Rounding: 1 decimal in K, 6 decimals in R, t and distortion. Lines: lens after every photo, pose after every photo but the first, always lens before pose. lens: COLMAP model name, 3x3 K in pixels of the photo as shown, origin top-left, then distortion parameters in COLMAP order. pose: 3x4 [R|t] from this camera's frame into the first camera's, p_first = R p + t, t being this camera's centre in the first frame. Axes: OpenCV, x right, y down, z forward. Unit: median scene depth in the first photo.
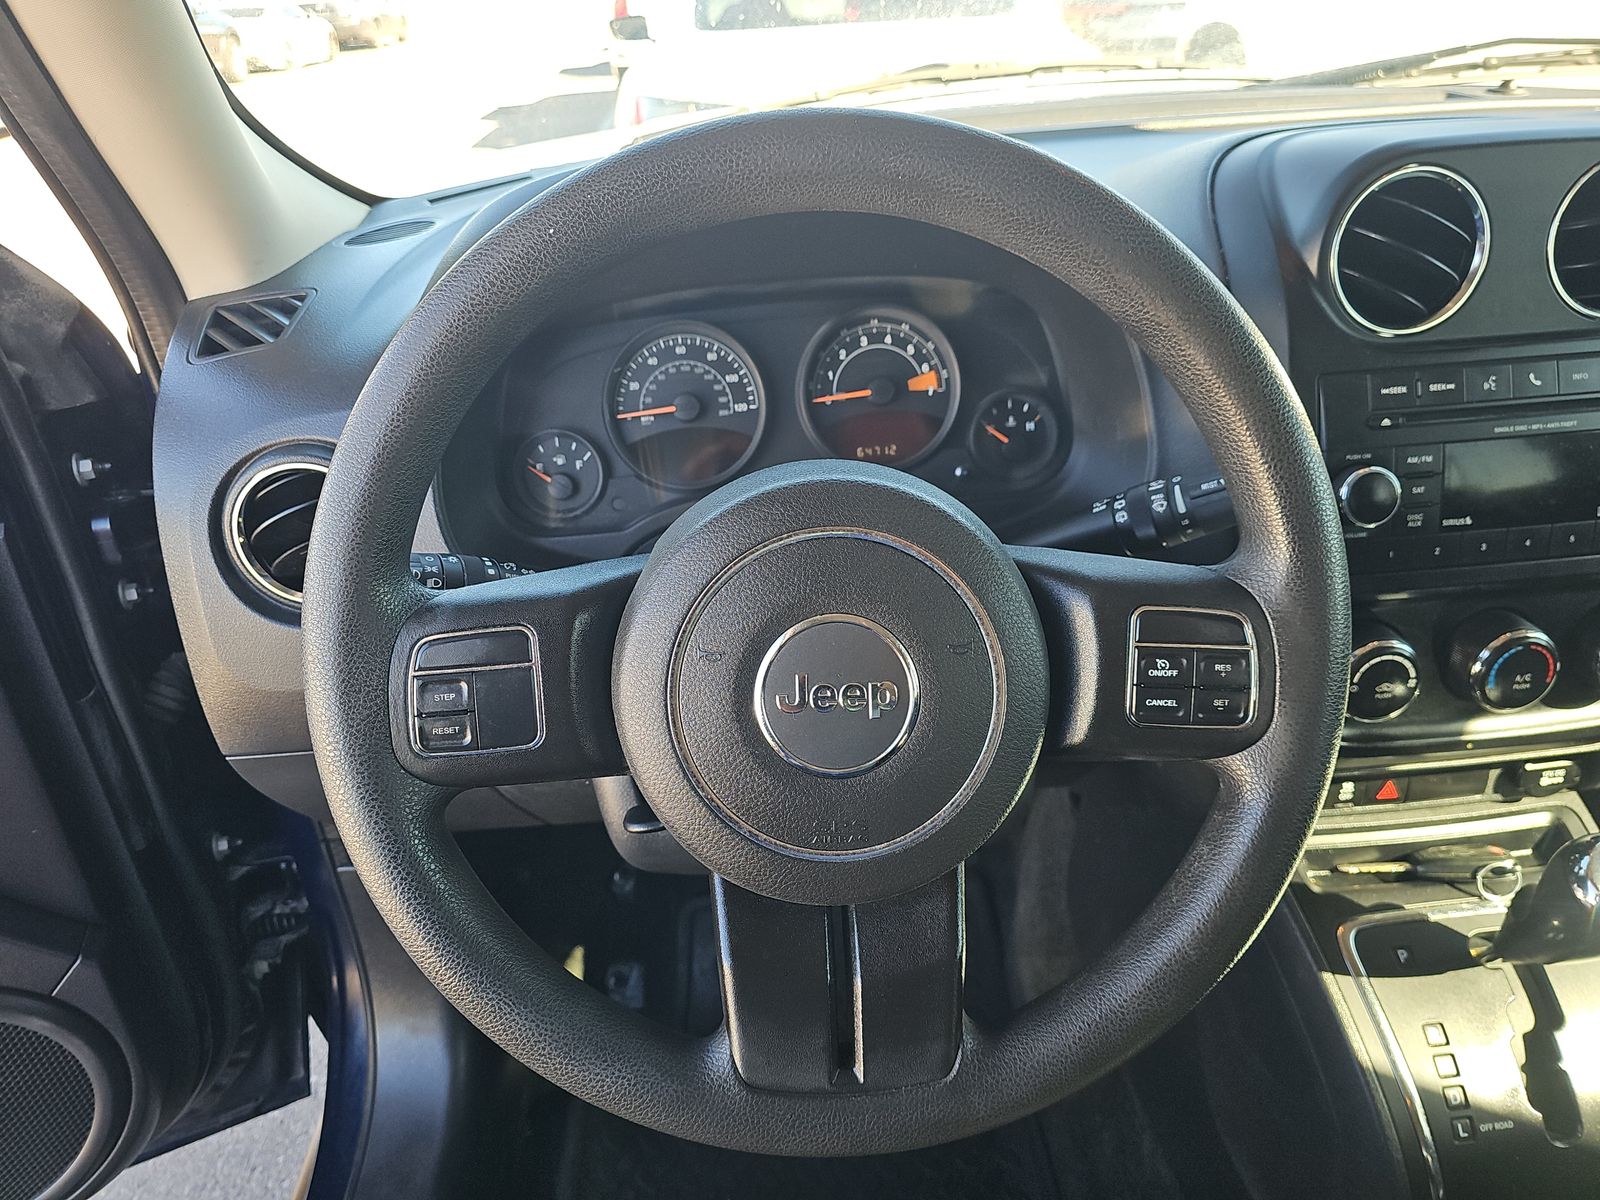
lens RADIAL K [[1088.3, 0, 800.0], [0, 1088.3, 600.0], [0, 0, 1]] dist [0.088108, -0.117944]
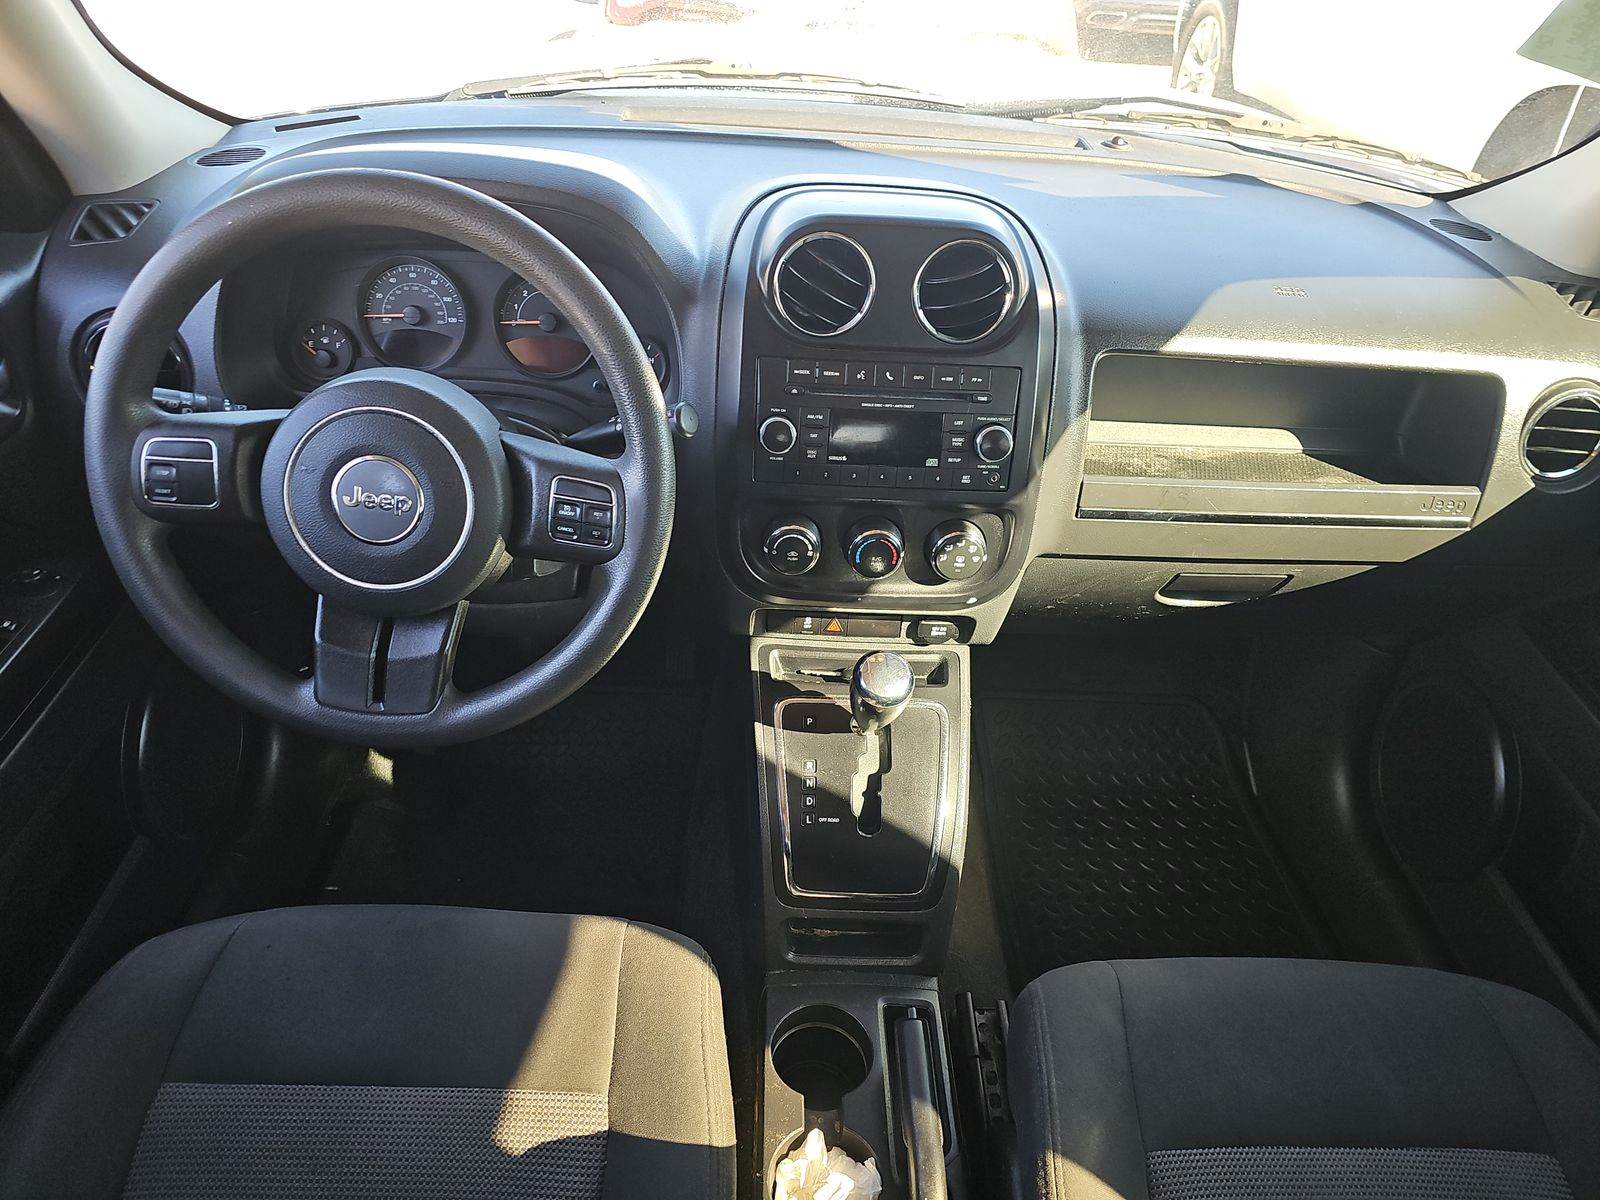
lens RADIAL K [[1053.9, 0, 801.5], [0, 1053.9, 642.1], [0, 0, 1]] dist [0.019783, 0.003380]
pose [[0.991547, 0.126969, 0.026694, 0.461839], [-0.129507, 0.980992, 0.144507, -0.018619], [-0.007839, -0.146742, 0.989144, -0.518822]]
